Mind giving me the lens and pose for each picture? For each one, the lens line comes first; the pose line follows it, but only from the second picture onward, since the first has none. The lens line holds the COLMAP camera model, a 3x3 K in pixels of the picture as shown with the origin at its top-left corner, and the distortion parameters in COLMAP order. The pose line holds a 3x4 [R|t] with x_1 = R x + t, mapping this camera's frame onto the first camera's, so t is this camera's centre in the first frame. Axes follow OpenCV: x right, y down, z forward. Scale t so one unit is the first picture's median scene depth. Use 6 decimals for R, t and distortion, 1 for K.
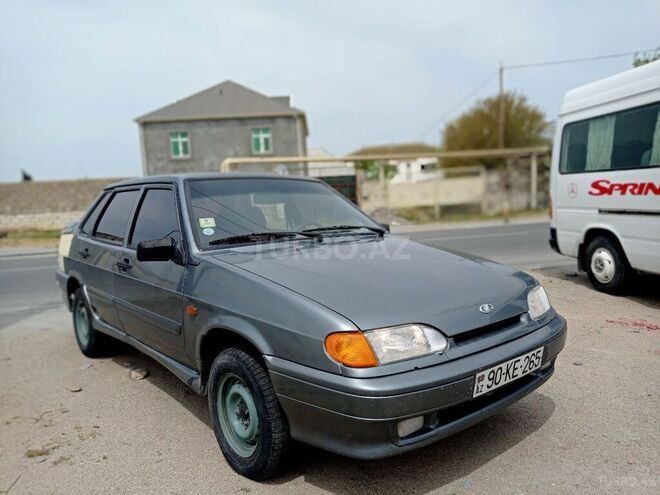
lens RADIAL K [[496.8, 0, 328.4], [0, 496.8, 244.8], [0, 0, 1]] dist [0.059917, -0.112902]
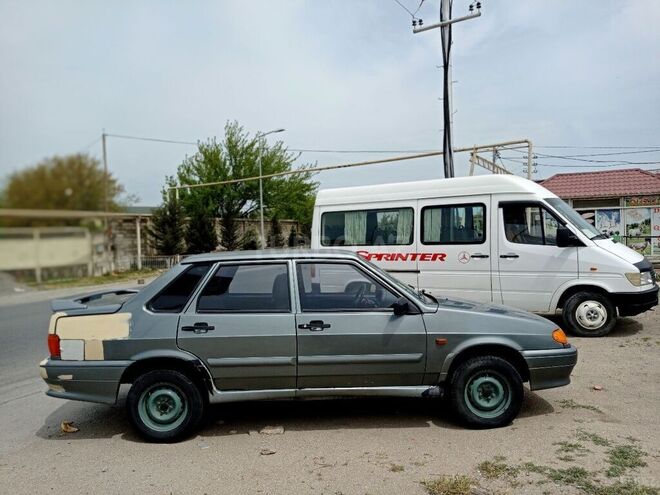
lens RADIAL K [[487.4, 0, 332.2], [0, 487.4, 247.1], [0, 0, 1]] dist [0.118606, -0.202484]
pose [[0.633403, 0.010618, 0.773749, -0.760244], [0.077806, 0.993965, -0.077333, -0.033247], [-0.769900, 0.109185, 0.628754, 0.114881]]
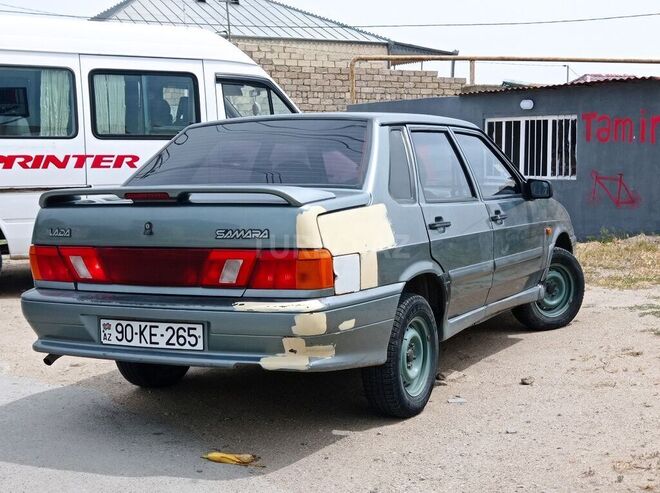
lens RADIAL K [[968.2, 0, 330.0], [0, 968.2, 246.5], [0, 0, 1]] dist [0.232841, -1.266048]
pose [[-0.349891, -0.043838, 0.935764, -1.123785], [0.114465, 0.989419, 0.089151, -0.058017], [-0.929771, 0.138306, -0.341171, 1.101158]]
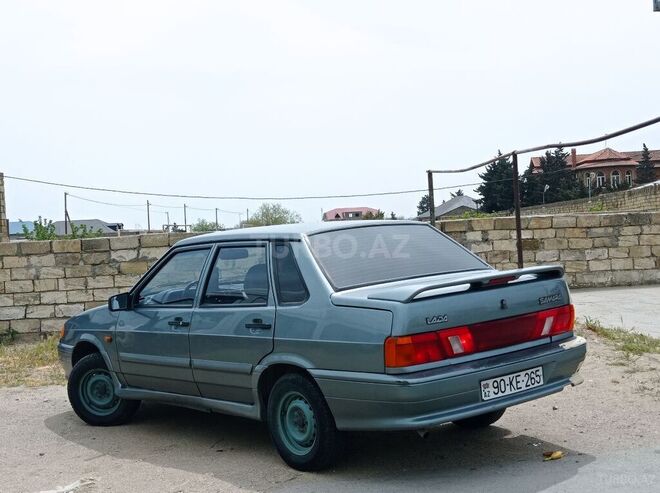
lens RADIAL K [[968.2, 0, 330.0], [0, 968.2, 246.5], [0, 0, 1]] dist [0.232841, -1.266048]
pose [[-0.994386, 0.099631, 0.035647, -0.245749], [0.103071, 0.988206, 0.113246, -0.210650], [-0.023944, 0.116285, -0.992927, 1.961059]]
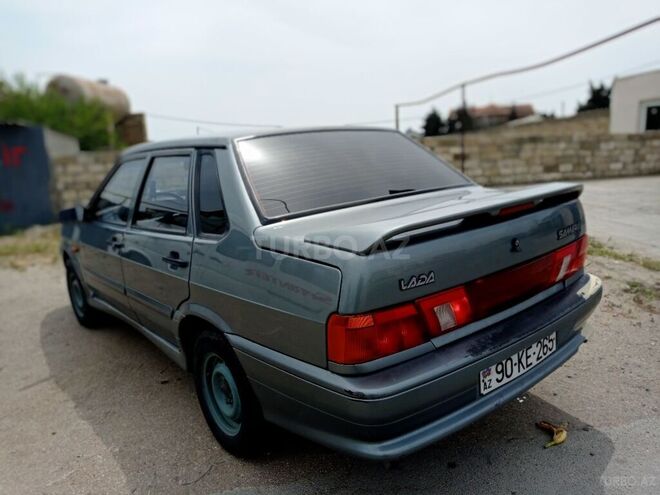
lens RADIAL K [[496.8, 0, 328.4], [0, 496.8, 244.8], [0, 0, 1]] dist [0.059917, -0.112902]
pose [[-0.993546, 0.084224, 0.075973, -0.281164], [0.102284, 0.954778, 0.279171, -0.128374], [-0.049024, 0.285140, -0.957231, 1.302839]]
